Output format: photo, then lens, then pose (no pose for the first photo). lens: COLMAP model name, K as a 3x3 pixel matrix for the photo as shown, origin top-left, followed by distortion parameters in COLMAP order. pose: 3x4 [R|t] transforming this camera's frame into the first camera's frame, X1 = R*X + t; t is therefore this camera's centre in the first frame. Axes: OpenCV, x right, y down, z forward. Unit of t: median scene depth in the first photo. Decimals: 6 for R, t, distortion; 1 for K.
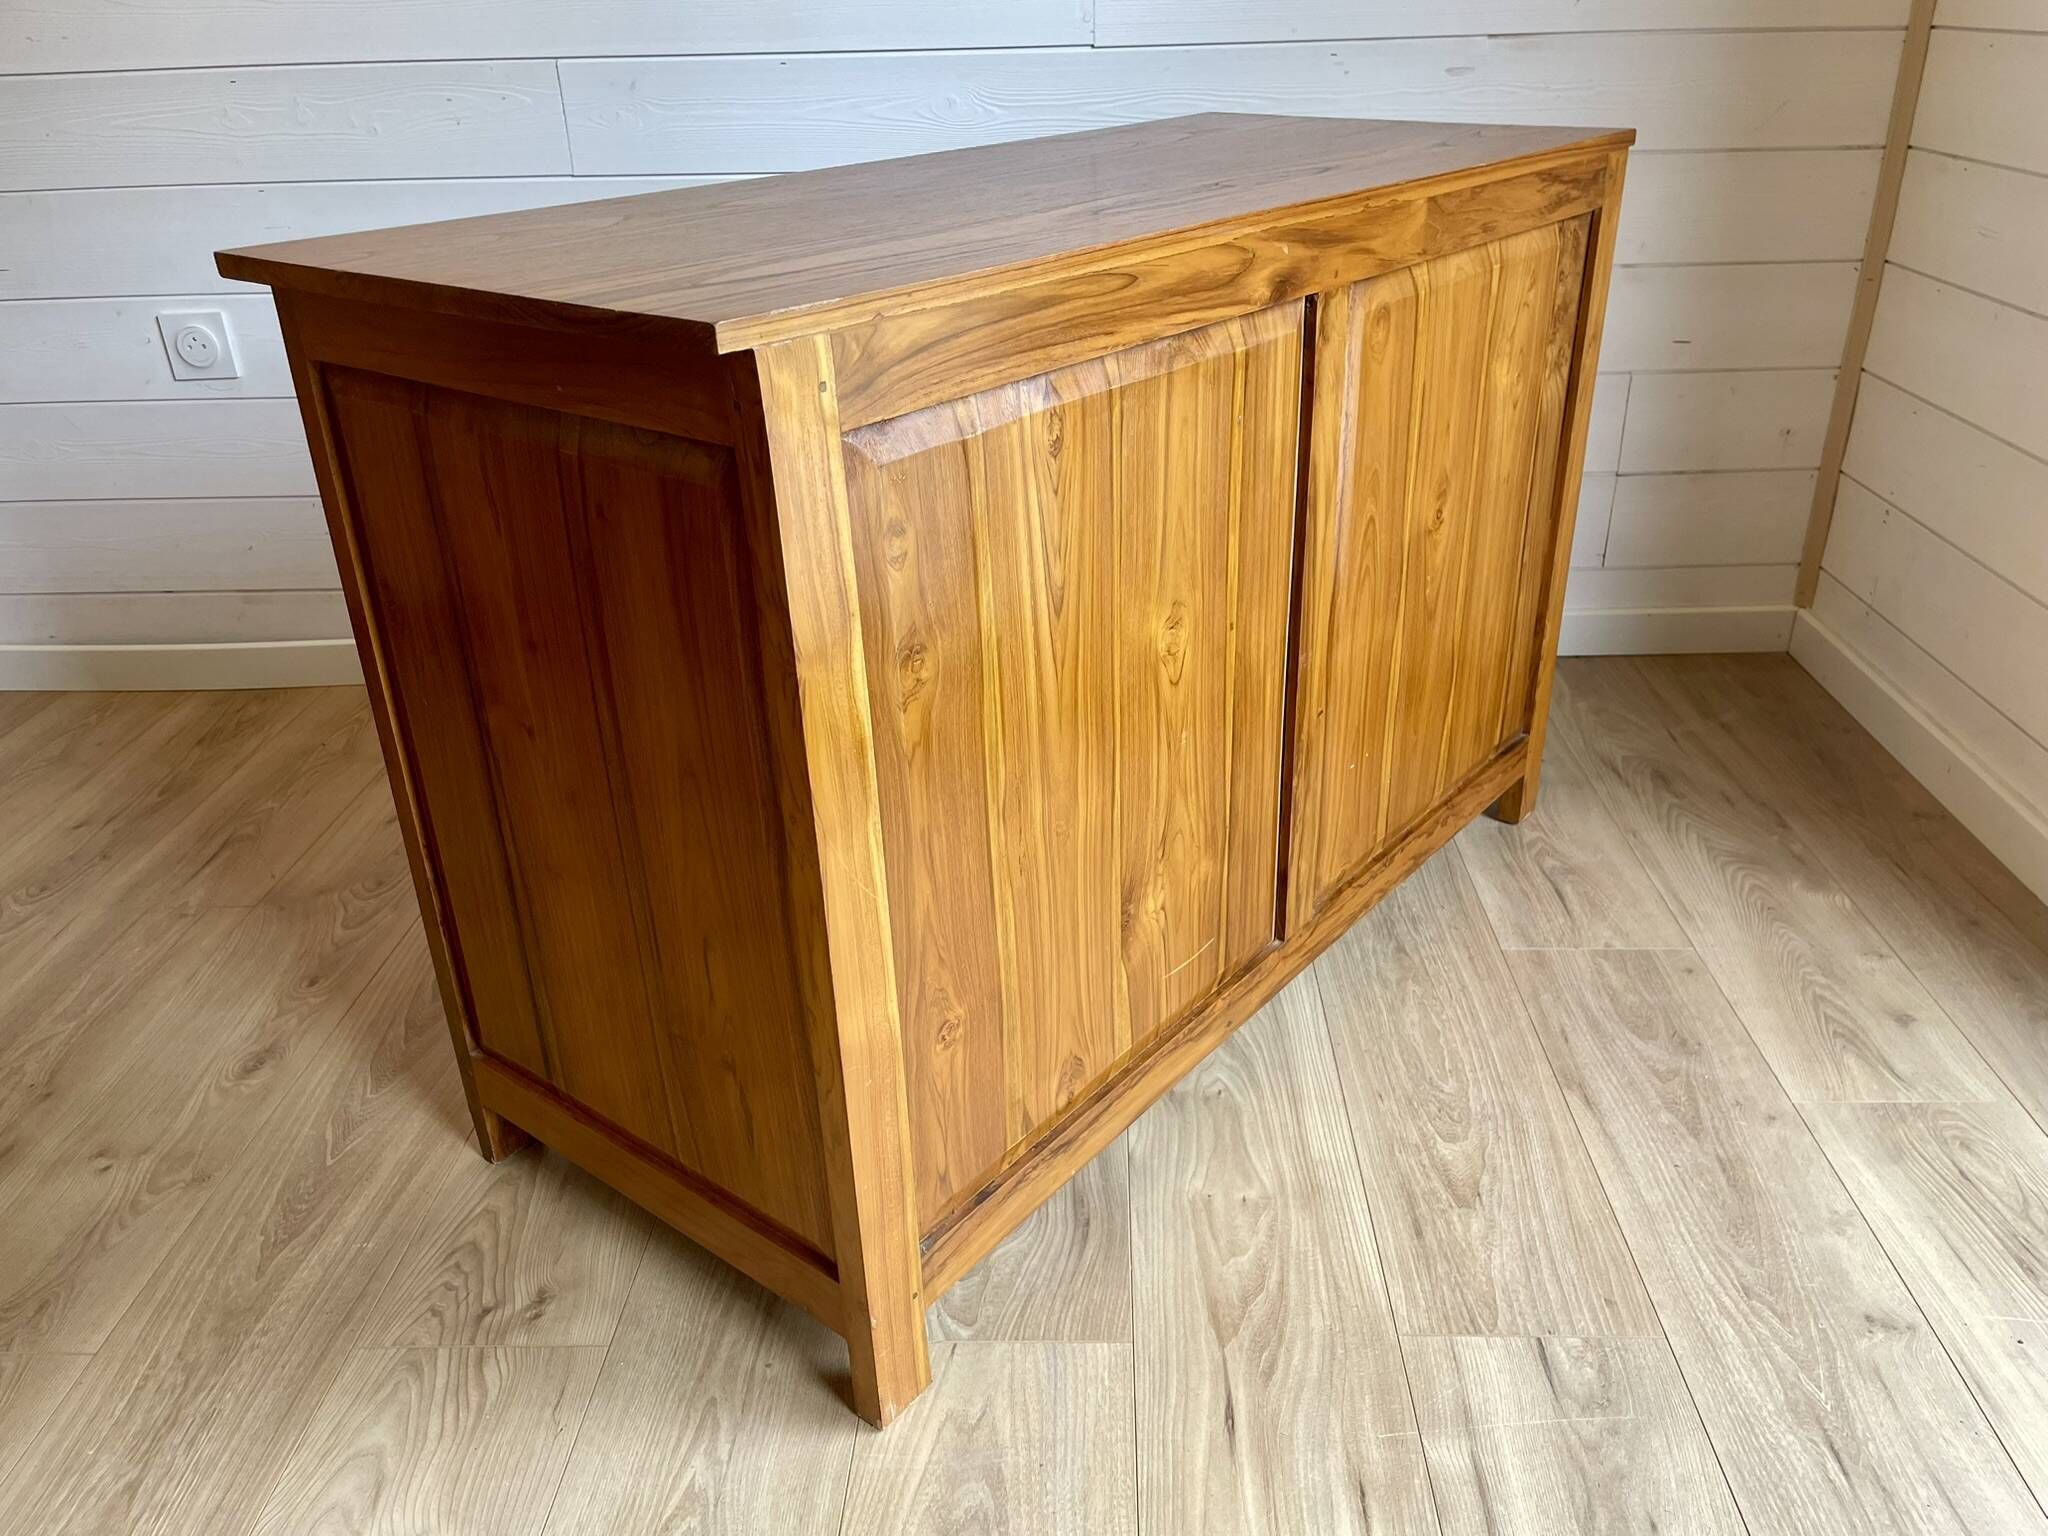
lens RADIAL K [[1556.0, 0, 1045.2], [0, 1556.0, 765.9], [0, 0, 1]] dist [0.074132, -0.102470]
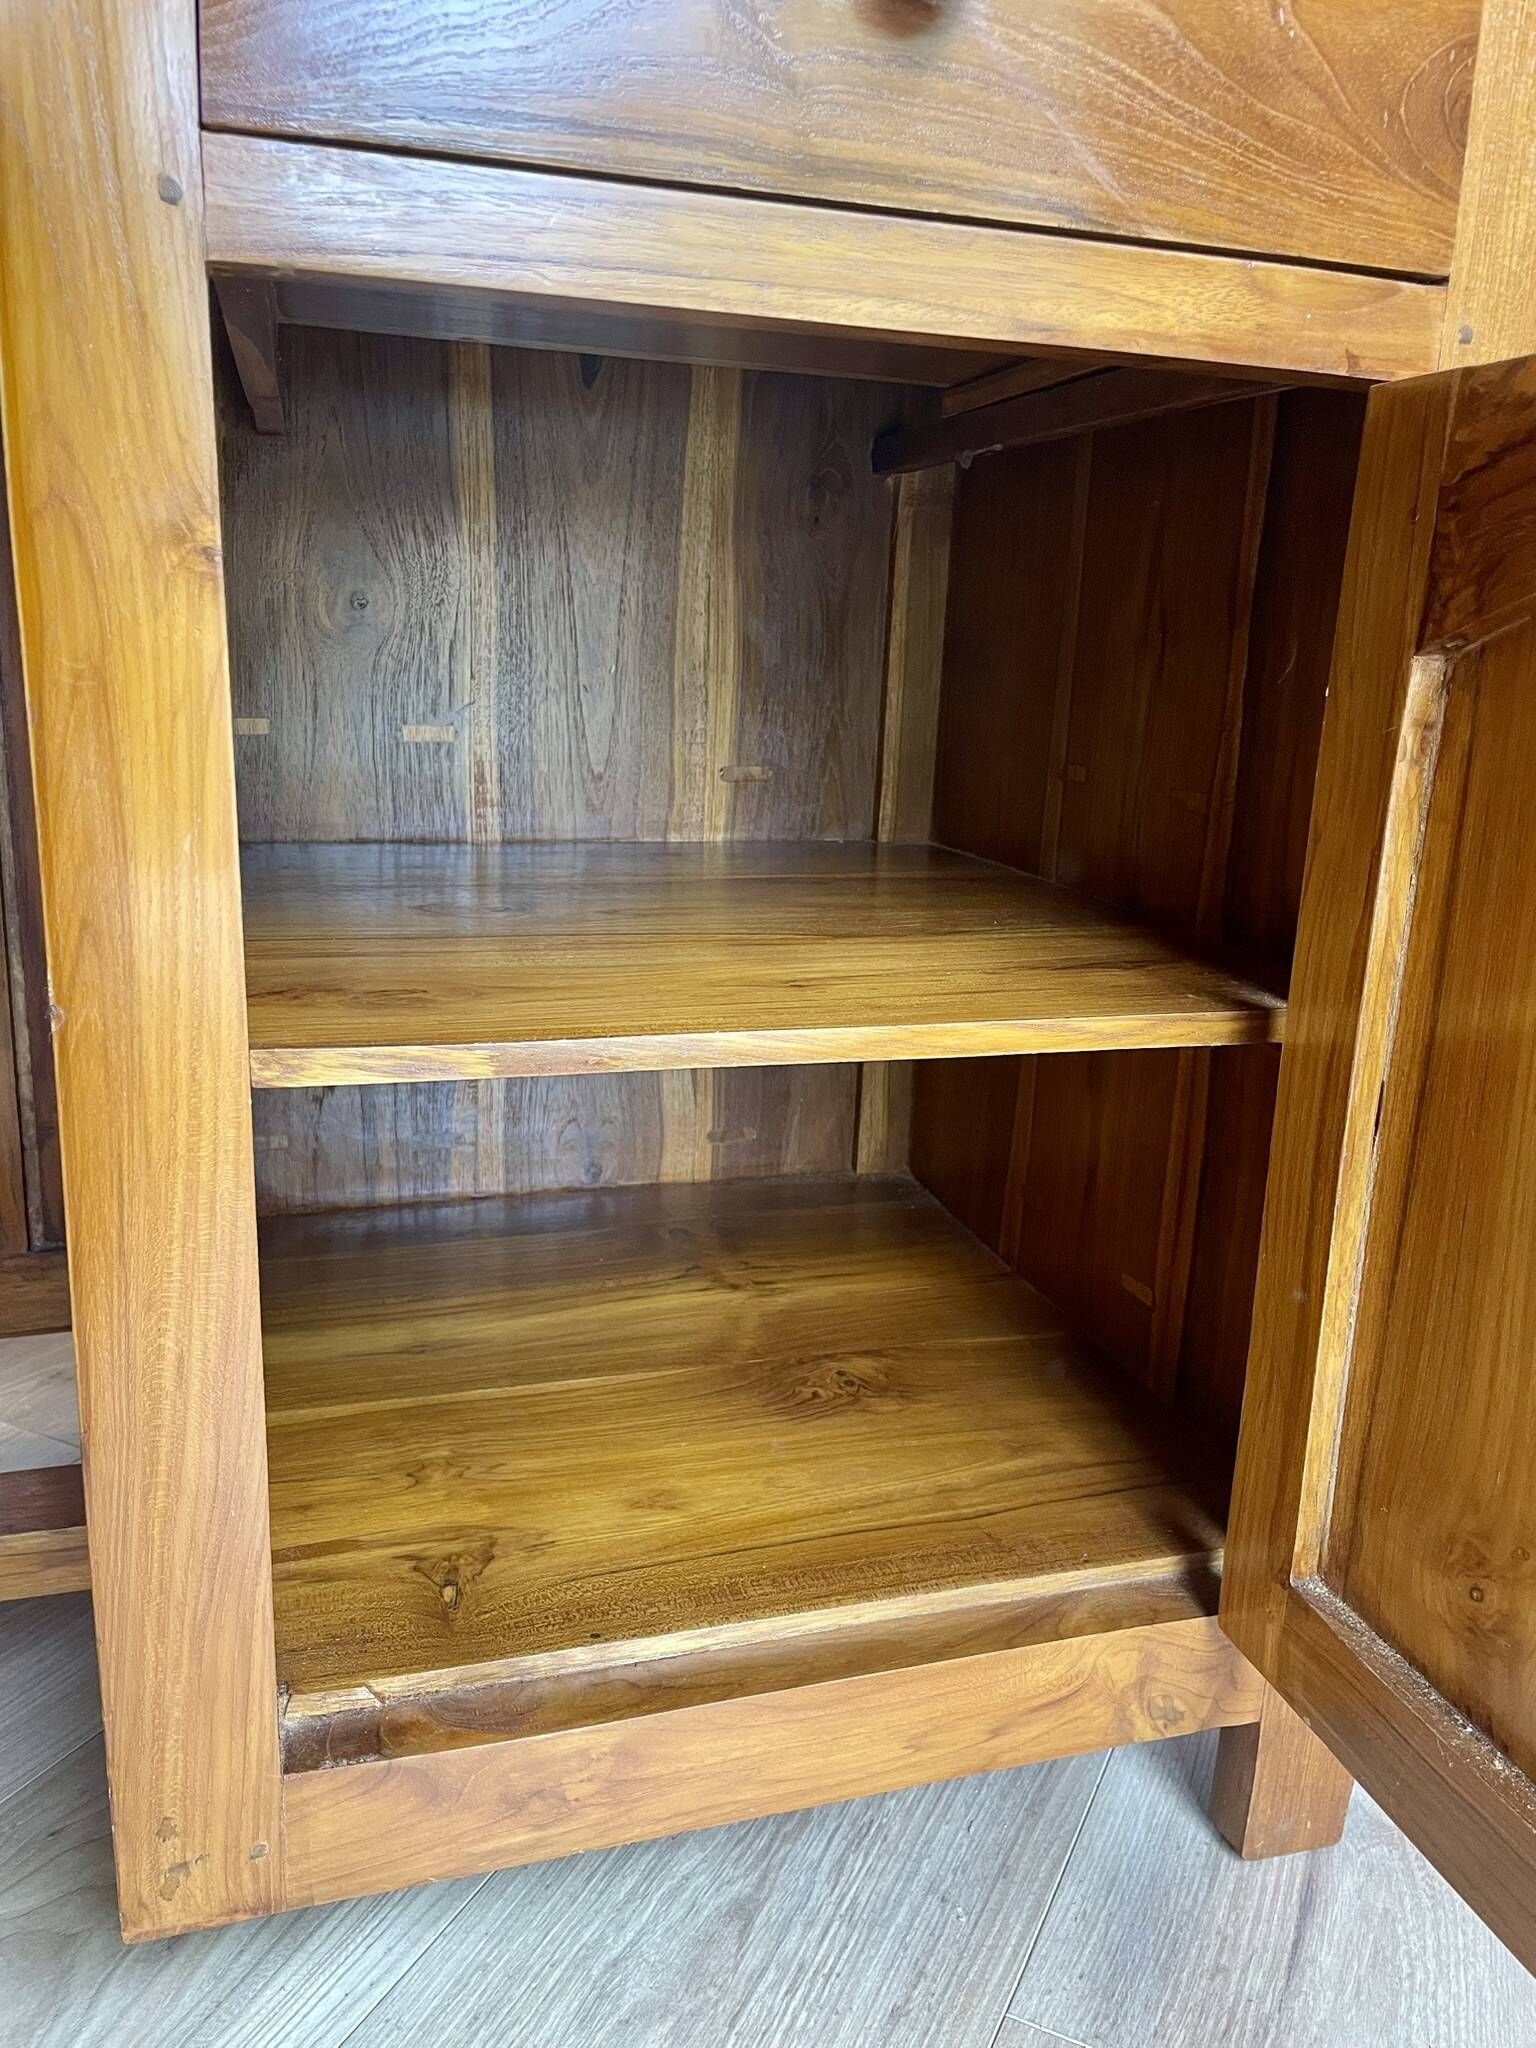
lens RADIAL K [[1556.0, 0, 771.9], [0, 1556.0, 1037.7], [0, 0, 1]] dist [0.074132, -0.102470]
pose [[0.912574, 0.153407, -0.379044, 0.387734], [-0.232758, 0.957013, -0.173059, -0.016865], [0.336202, 0.246155, 0.909052, 0.704495]]
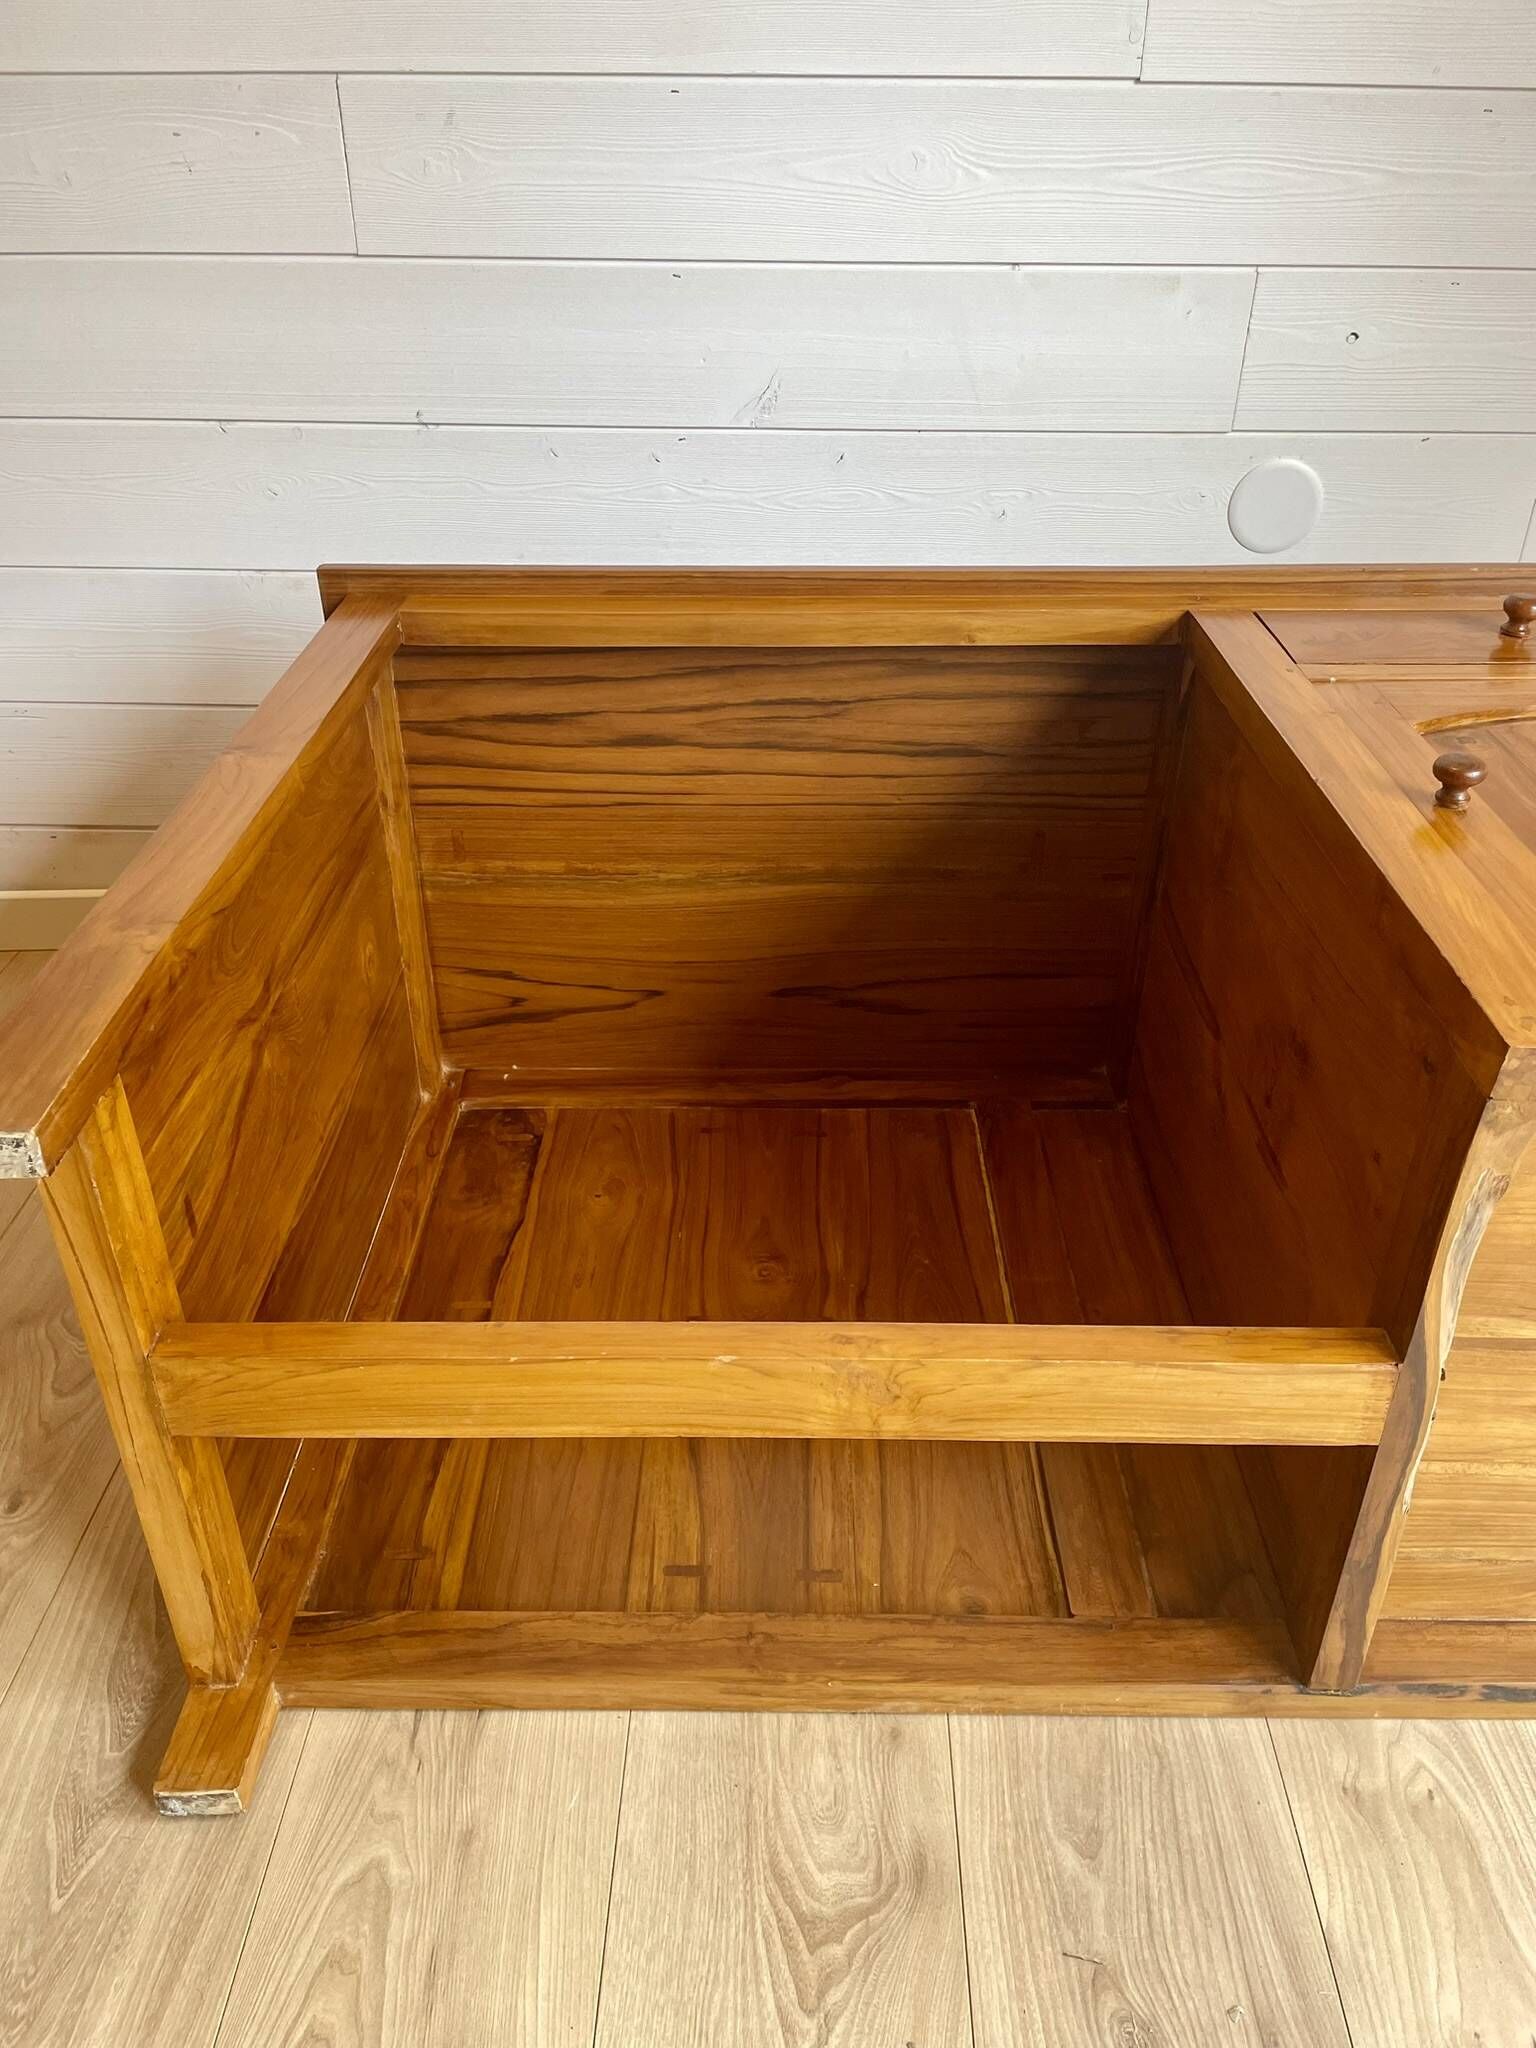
lens RADIAL K [[1555.8, 0, 764.2], [0, 1555.8, 1045.6], [0, 0, 1]] dist [0.061292, -0.086136]
pose [[0.999546, 0.023041, 0.019428, -0.182401], [-0.025129, 0.993032, 0.115136, -0.165416], [-0.016640, -0.115572, 0.993160, 0.392602]]
